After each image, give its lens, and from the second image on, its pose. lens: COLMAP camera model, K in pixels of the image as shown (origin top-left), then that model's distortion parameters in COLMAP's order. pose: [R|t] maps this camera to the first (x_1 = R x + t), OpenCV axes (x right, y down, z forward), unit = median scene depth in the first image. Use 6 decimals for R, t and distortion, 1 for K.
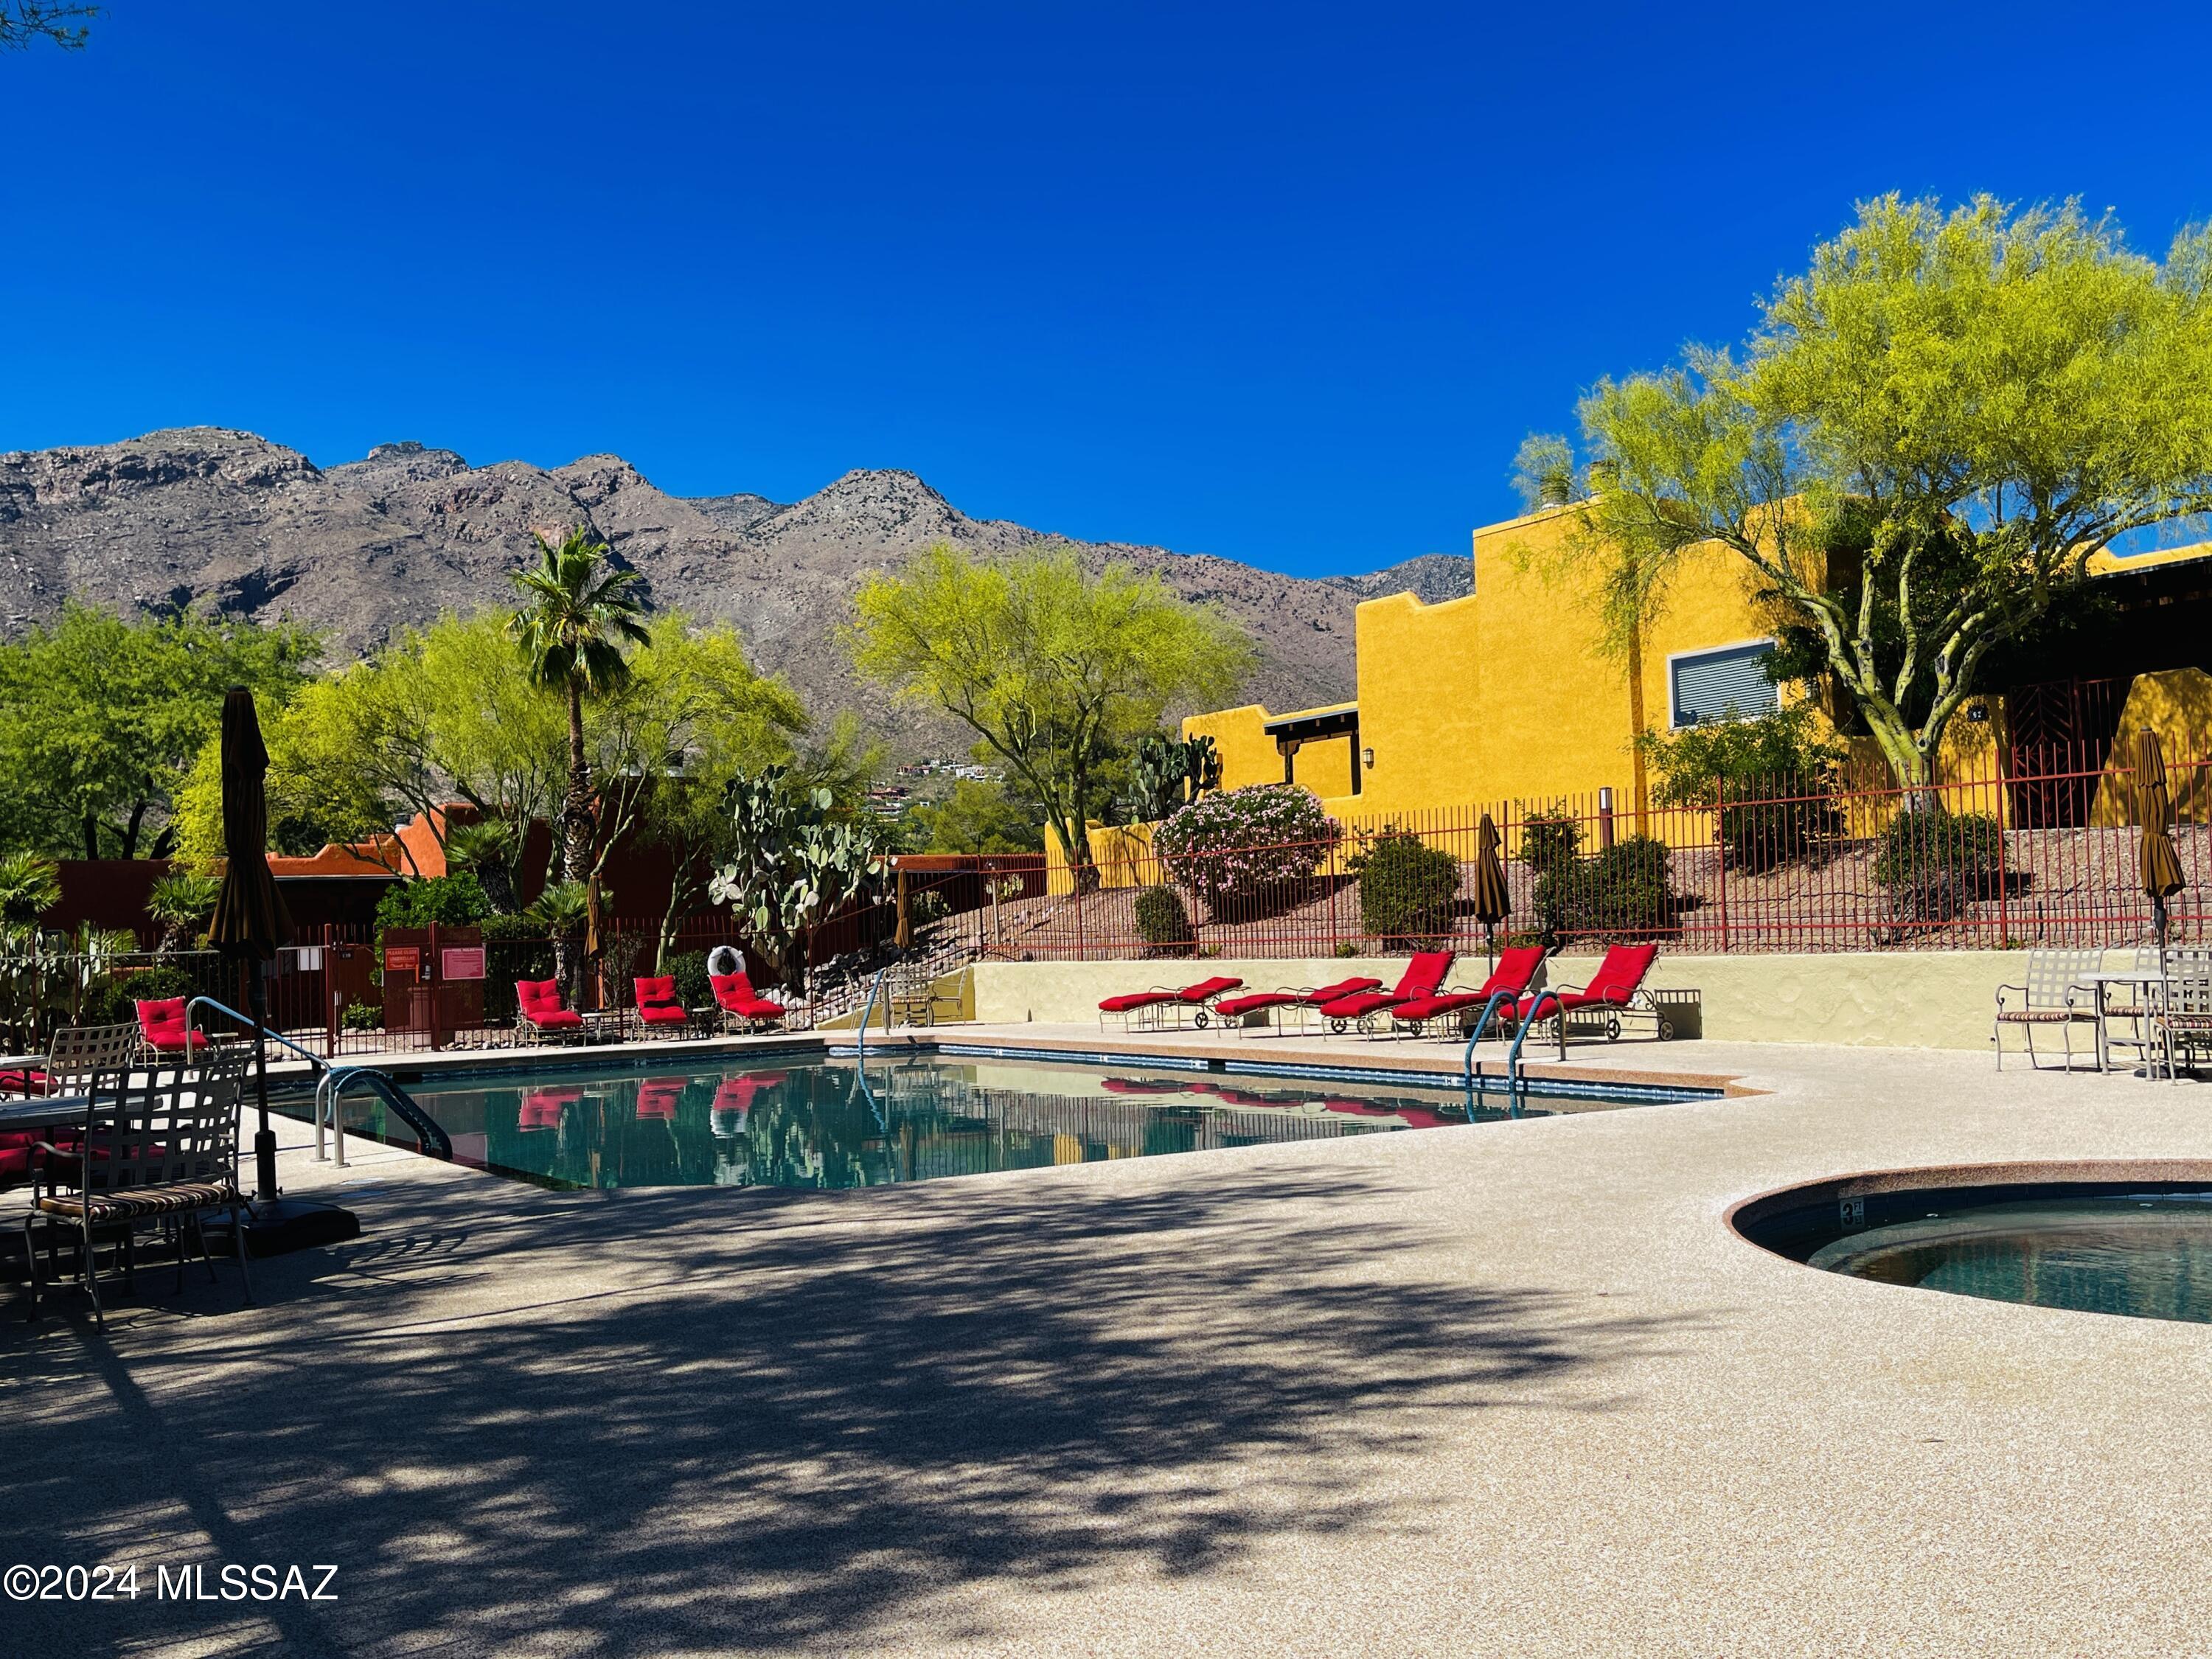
lens RADIAL K [[1993.9, 0, 1113.2], [0, 1993.9, 838.1], [0, 0, 1]] dist [0.035495, 0.015023]
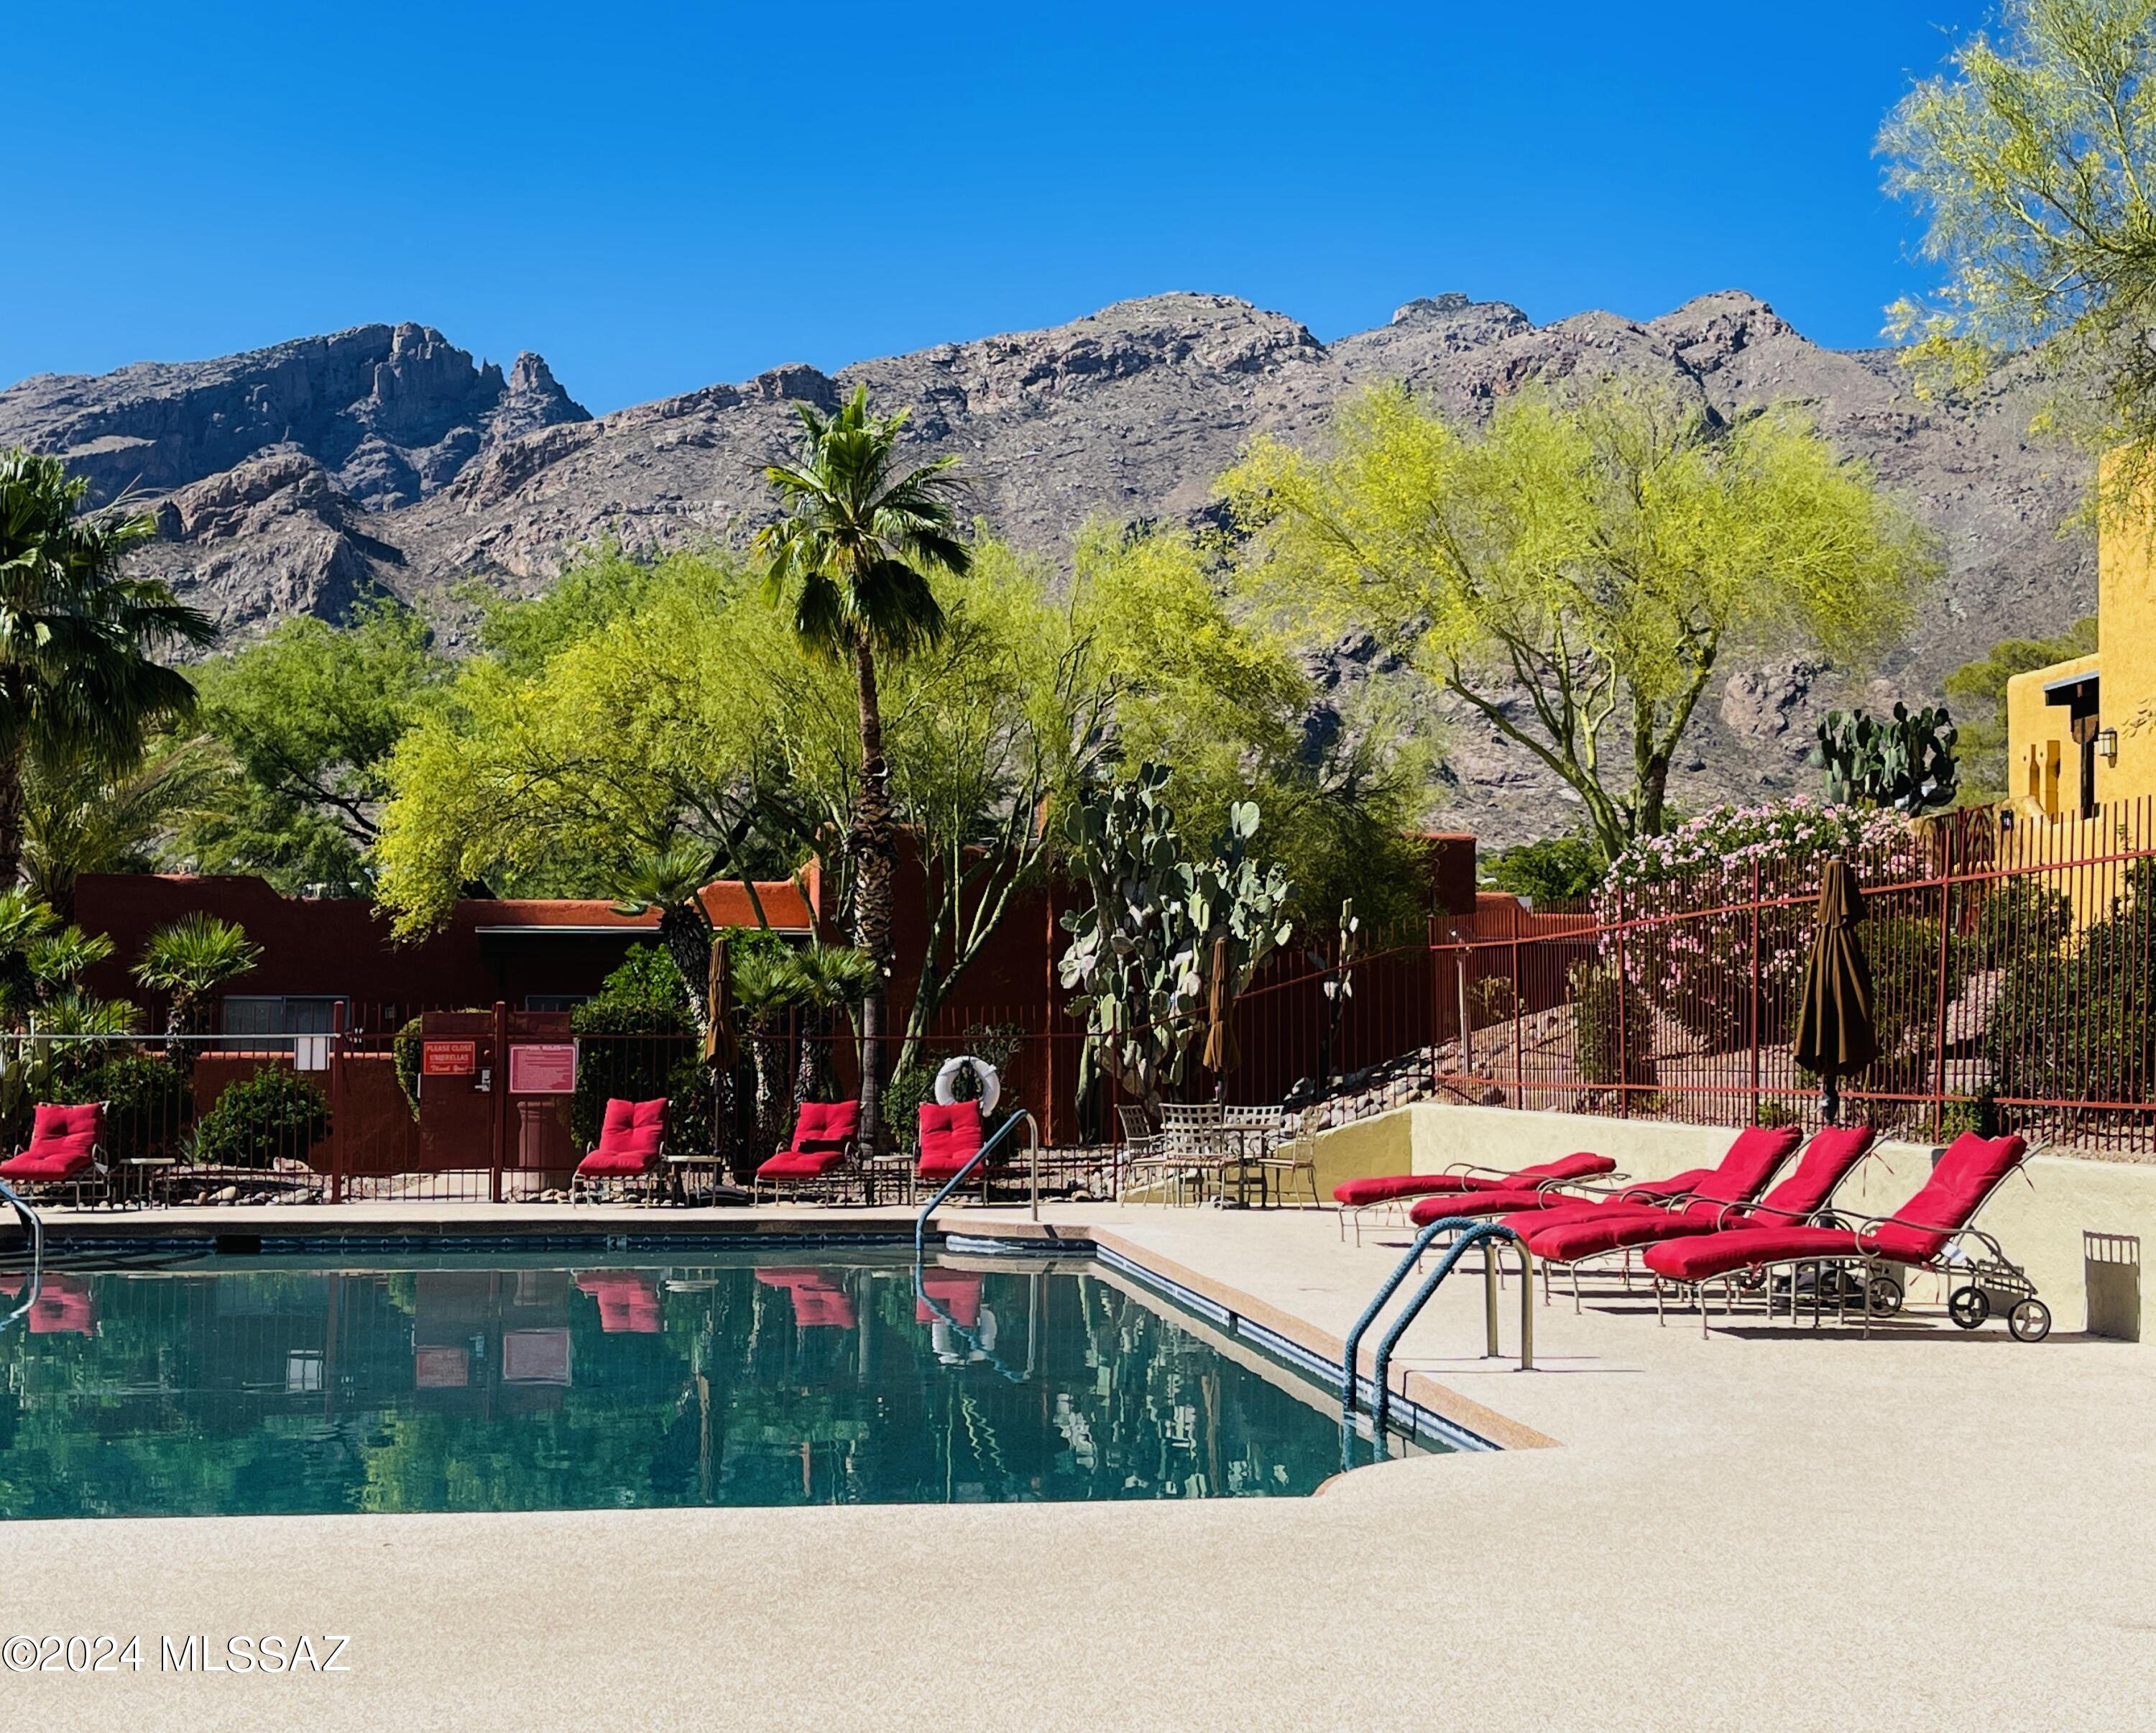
lens RADIAL K [[3104.4, 0, 1145.9], [0, 3104.4, 857.1], [0, 0, 1]] dist [0.076875, 0.000000]
pose [[0.908124, 0.012803, -0.418505, 0.209104], [-0.016306, 0.999856, -0.004795, -0.002960], [0.418383, 0.011179, 0.908202, 0.129565]]
